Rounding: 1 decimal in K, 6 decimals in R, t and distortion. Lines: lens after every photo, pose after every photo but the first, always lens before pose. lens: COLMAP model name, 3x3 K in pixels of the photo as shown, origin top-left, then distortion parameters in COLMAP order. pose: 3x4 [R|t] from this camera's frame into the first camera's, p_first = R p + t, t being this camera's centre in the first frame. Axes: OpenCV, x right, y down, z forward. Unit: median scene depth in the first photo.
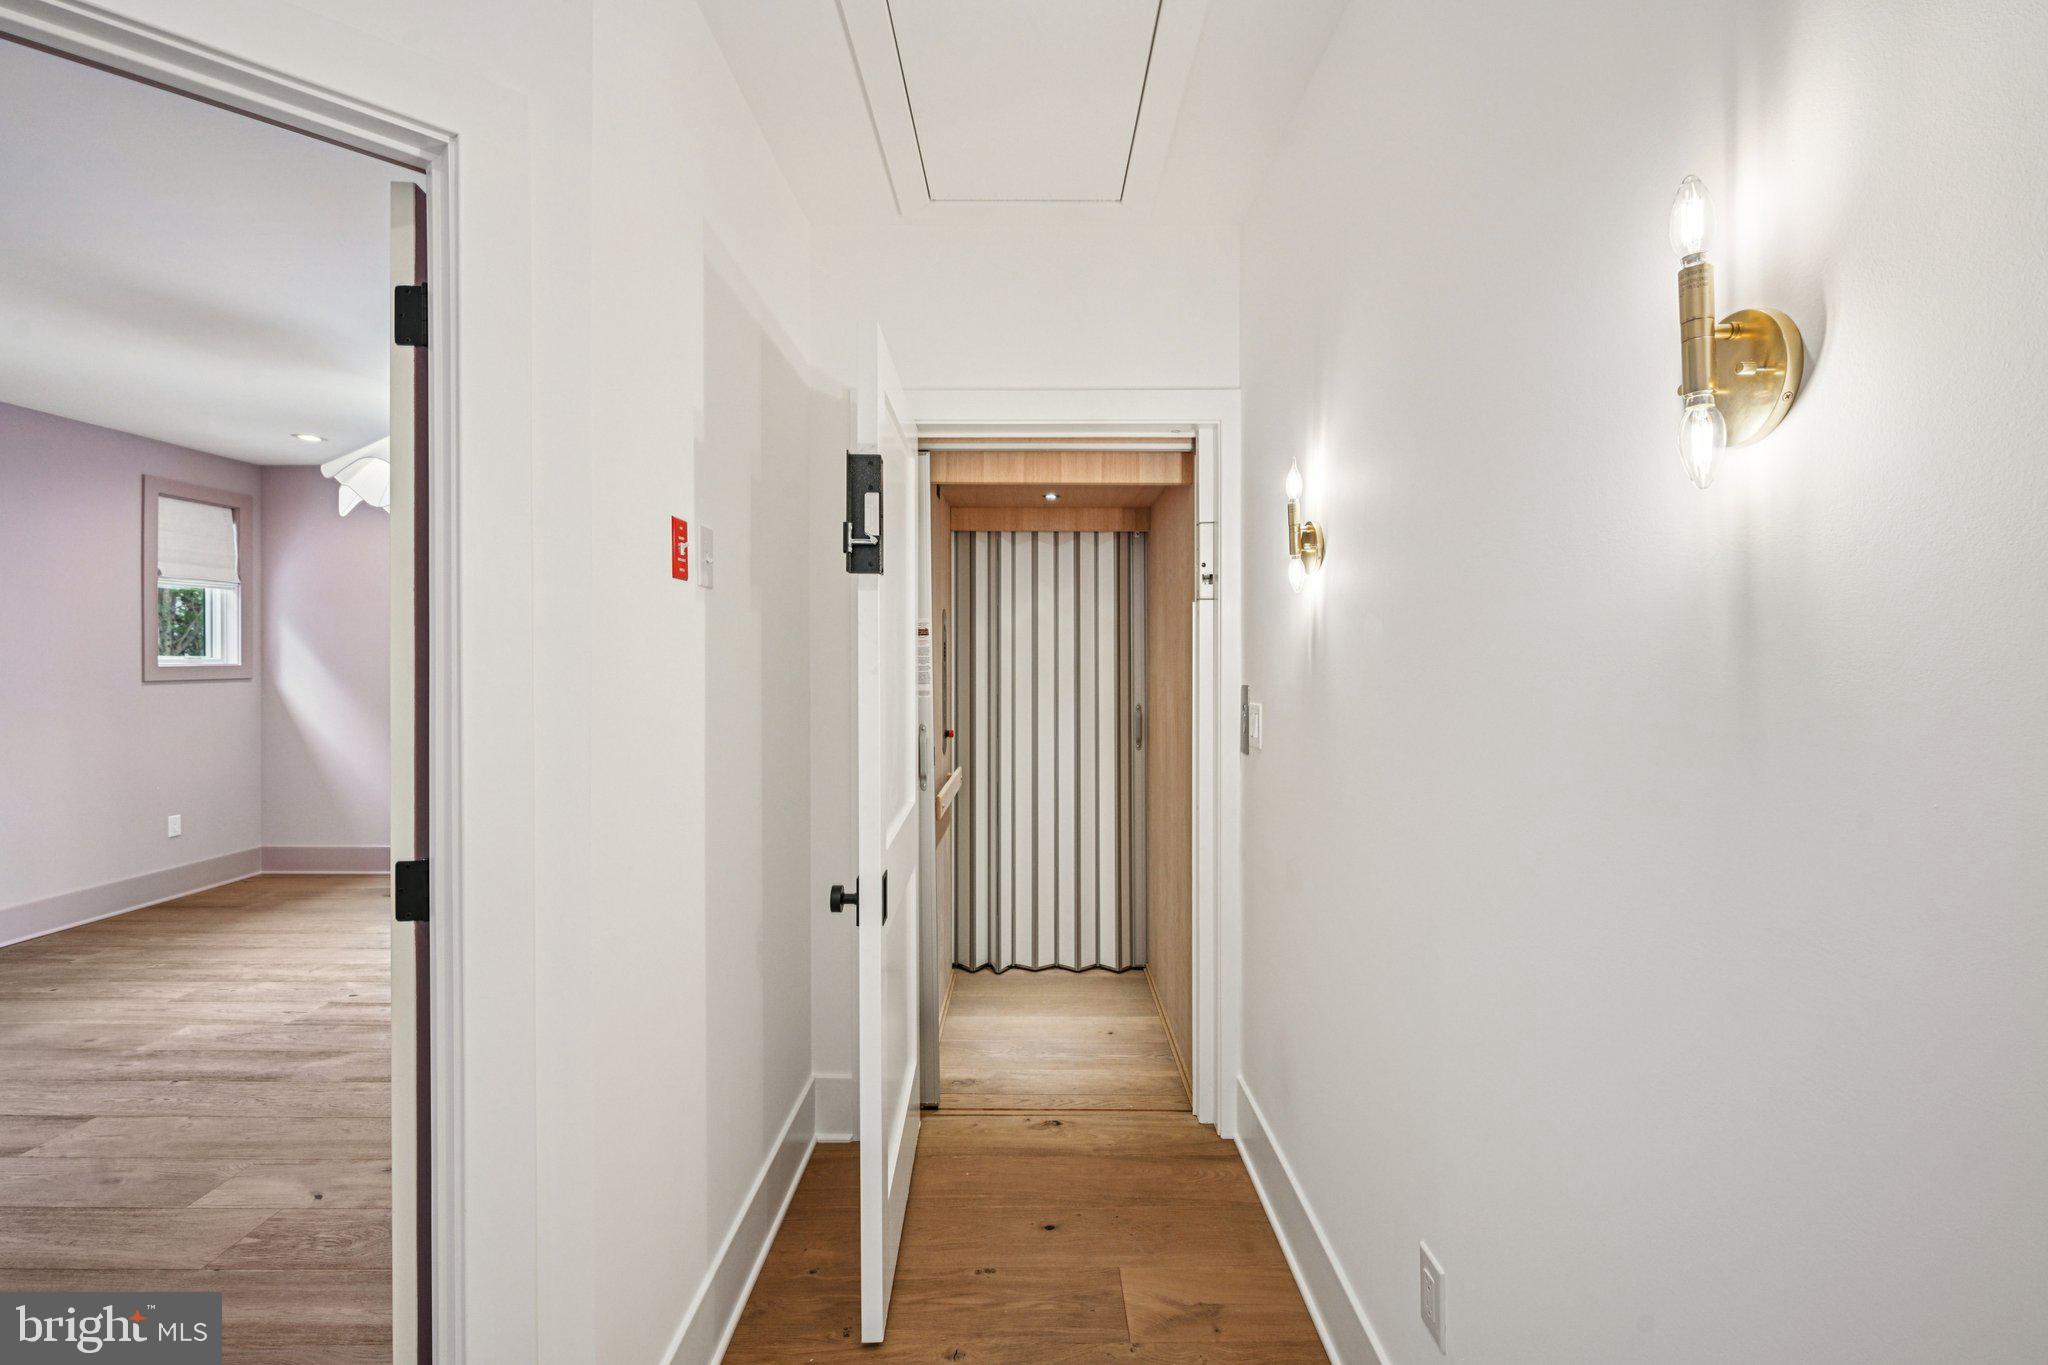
lens RADIAL K [[905.7, 0, 1014.8], [0, 905.7, 668.1], [0, 0, 1]] dist [-0.000978, 0.001719]
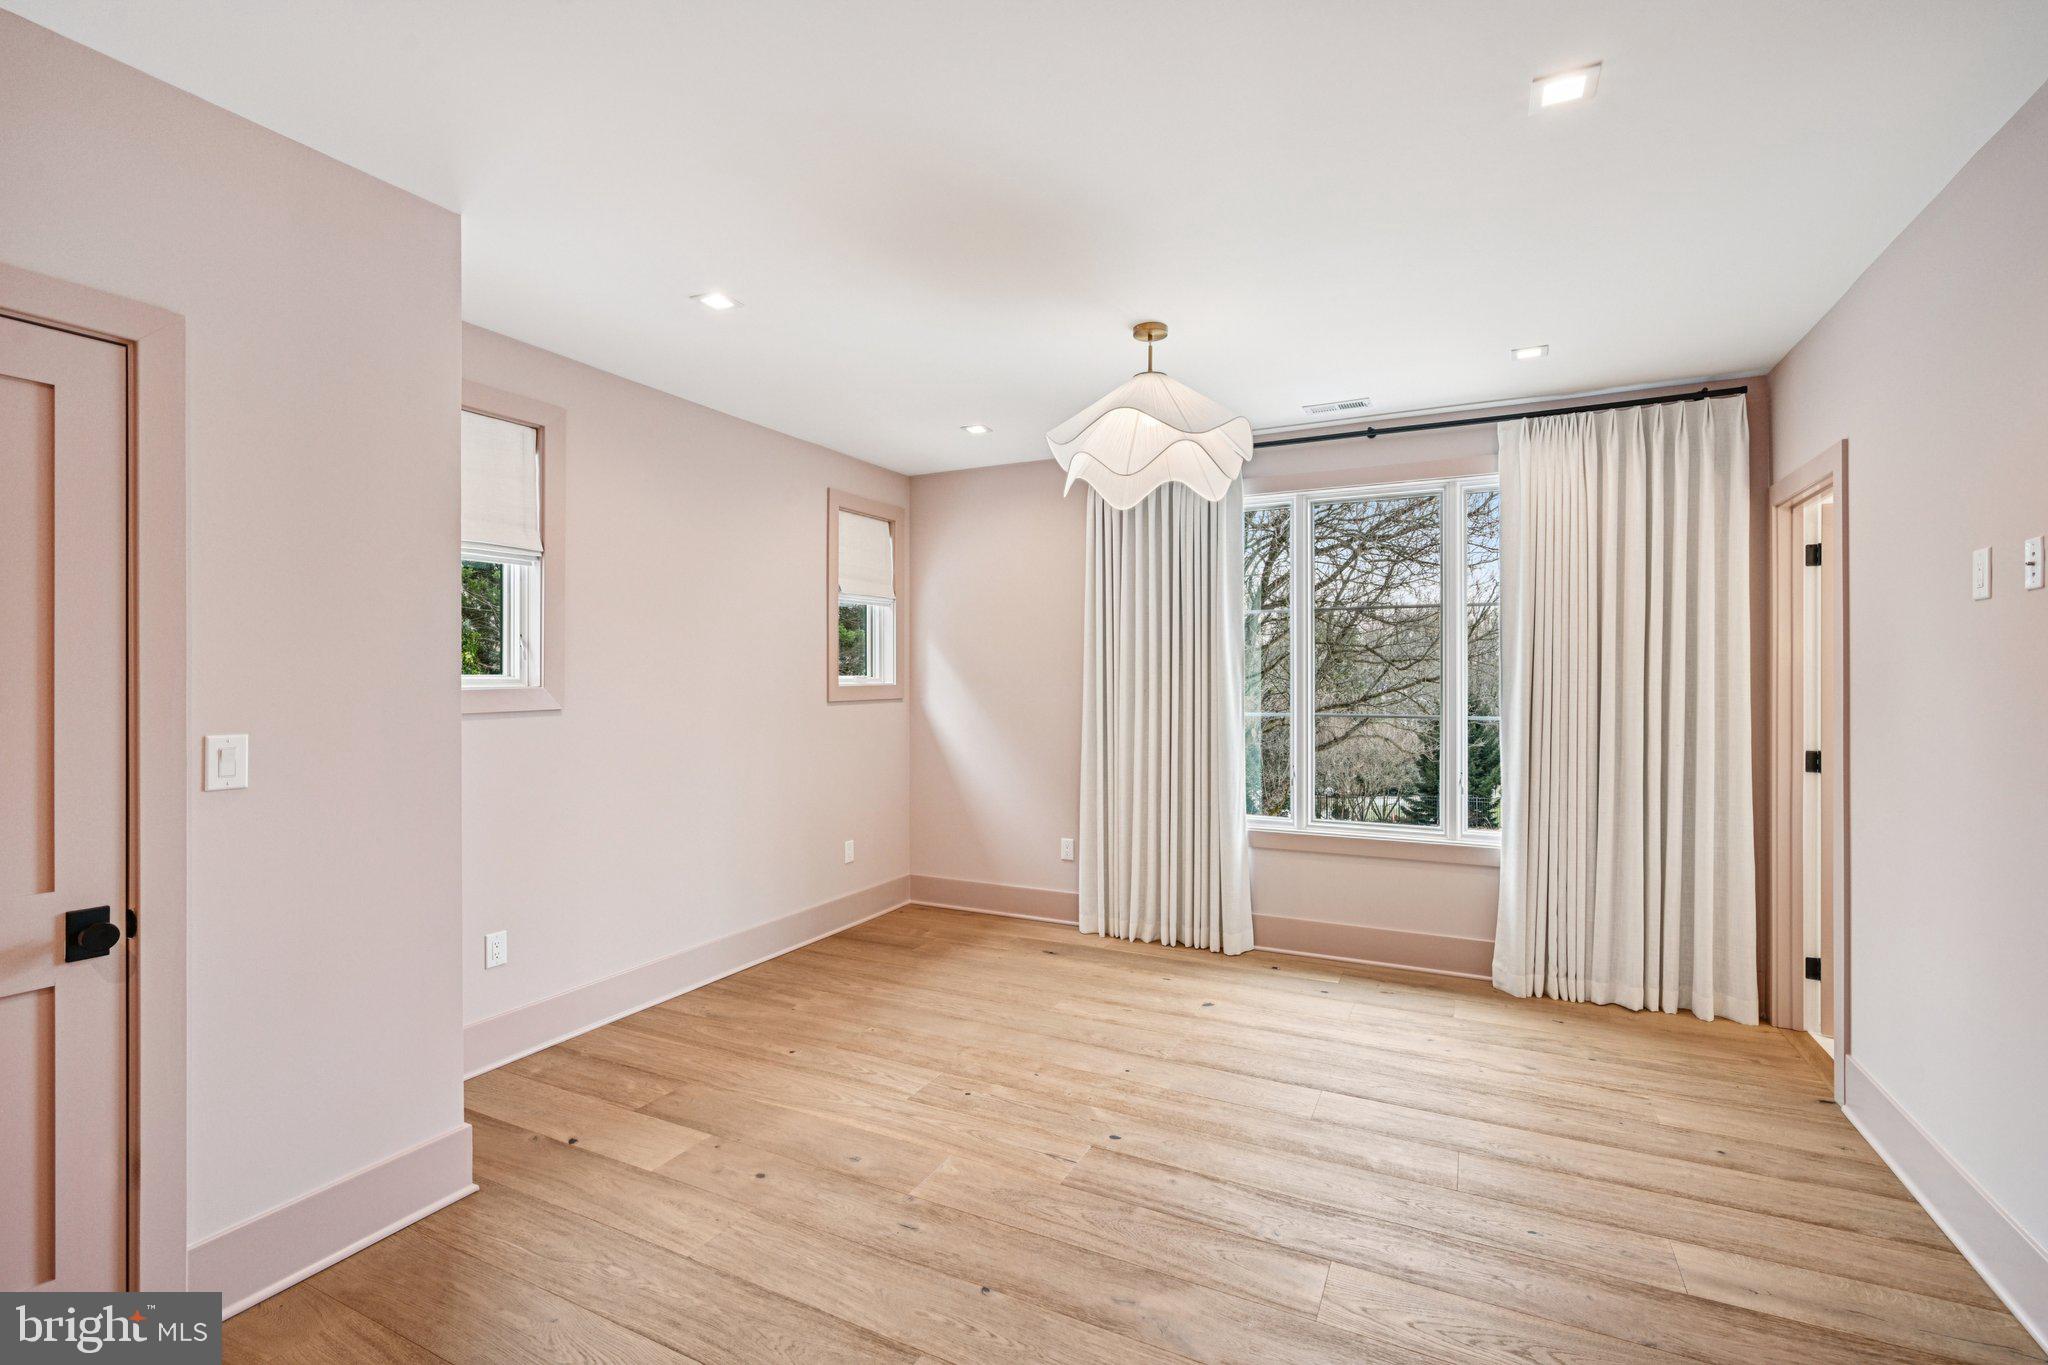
lens RADIAL K [[905.7, 0, 1035.8], [0, 905.7, 684.2], [0, 0, 1]] dist [-0.000978, 0.001719]
pose [[0.899953, 0.000385, -0.435987, -0.340640], [-0.001783, 0.999995, -0.002797, -0.001548], [0.435984, 0.003294, 0.899949, 0.227203]]
